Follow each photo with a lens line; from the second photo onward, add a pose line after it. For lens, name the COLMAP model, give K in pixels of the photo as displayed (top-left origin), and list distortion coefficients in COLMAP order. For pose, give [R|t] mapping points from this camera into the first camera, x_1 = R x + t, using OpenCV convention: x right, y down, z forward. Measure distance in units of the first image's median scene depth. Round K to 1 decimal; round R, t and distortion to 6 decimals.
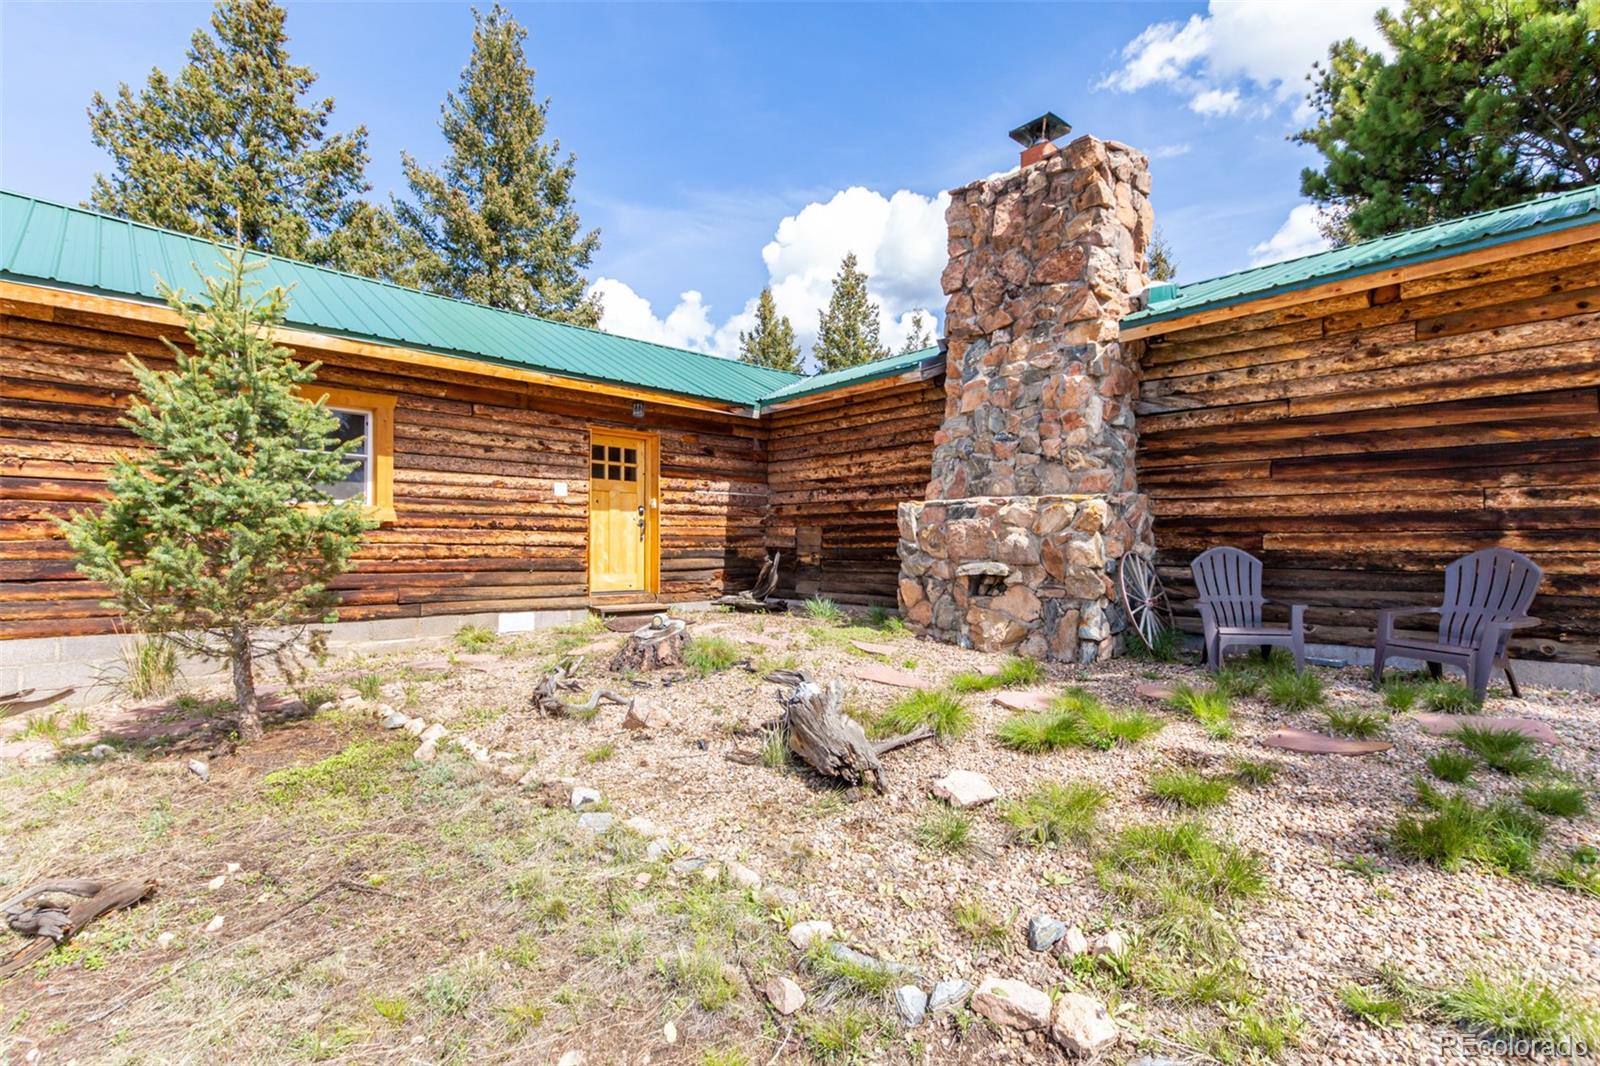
lens RADIAL K [[745.7, 0, 800.0], [0, 745.7, 533.0], [0, 0, 1]] dist [0.002343, 0.000229]
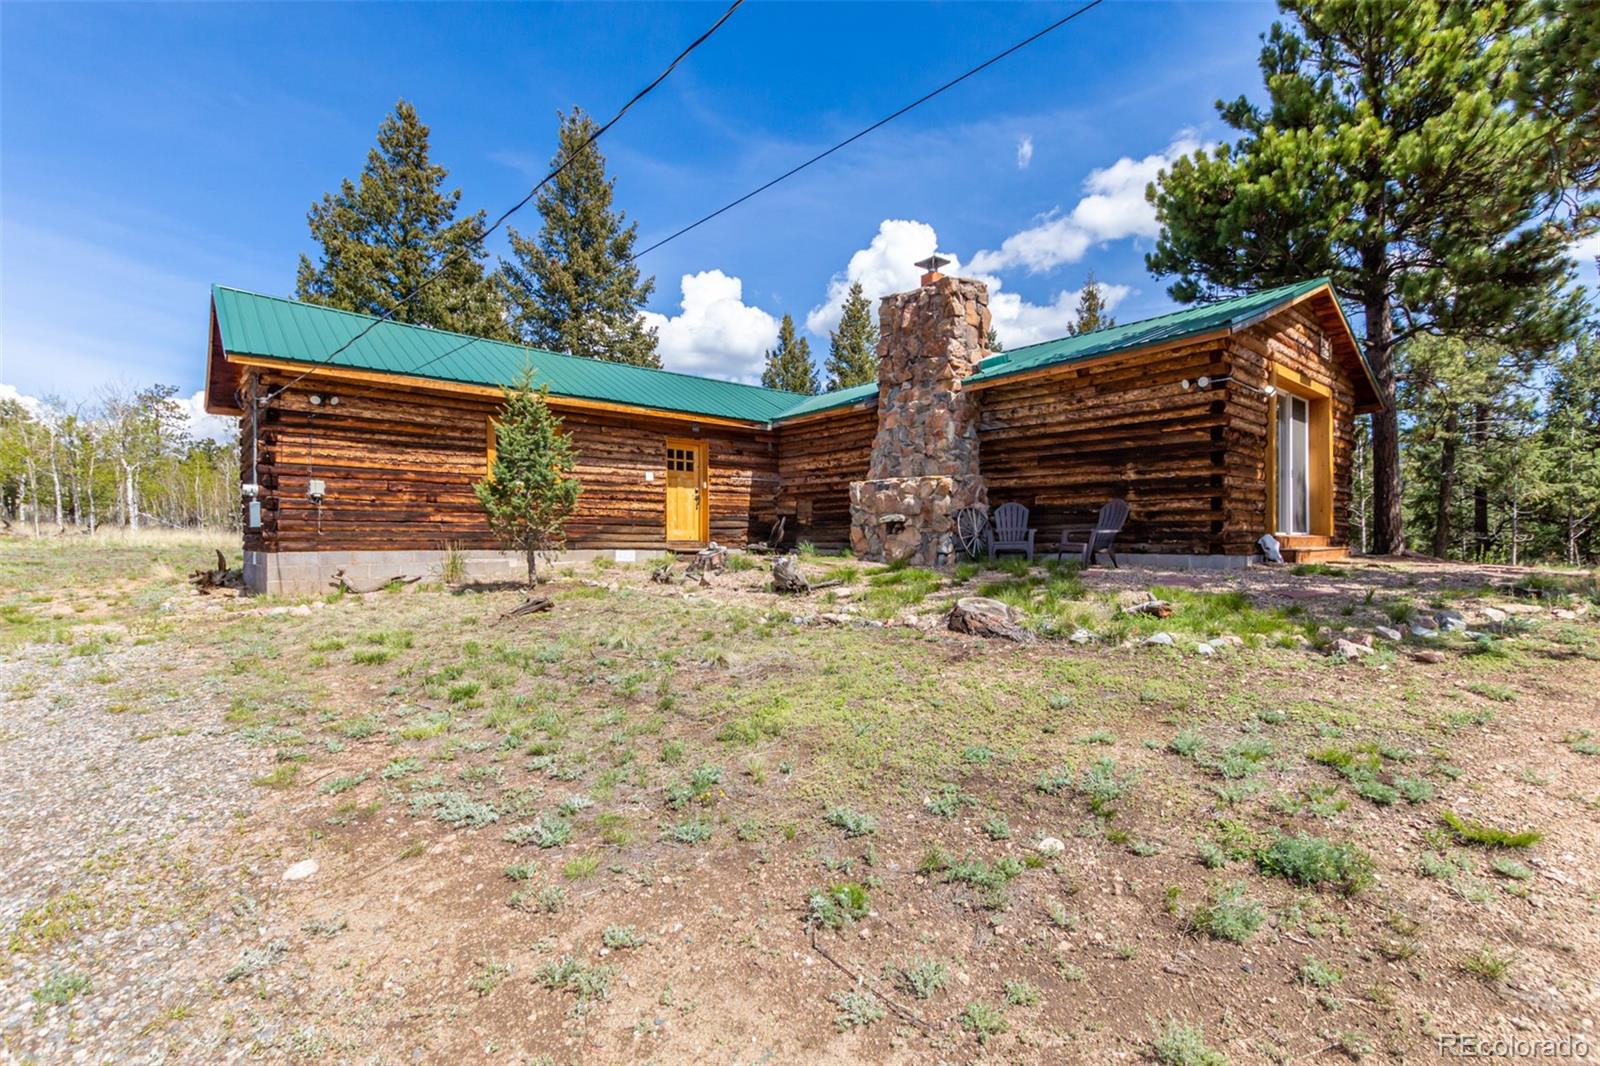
lens RADIAL K [[745.7, 0, 800.0], [0, 745.7, 533.0], [0, 0, 1]] dist [0.002343, 0.000229]
pose [[0.999037, -0.003758, -0.043725, 0.088910], [0.004152, 0.999952, 0.008926, 0.057527], [0.043689, -0.009099, 0.999004, -0.683607]]
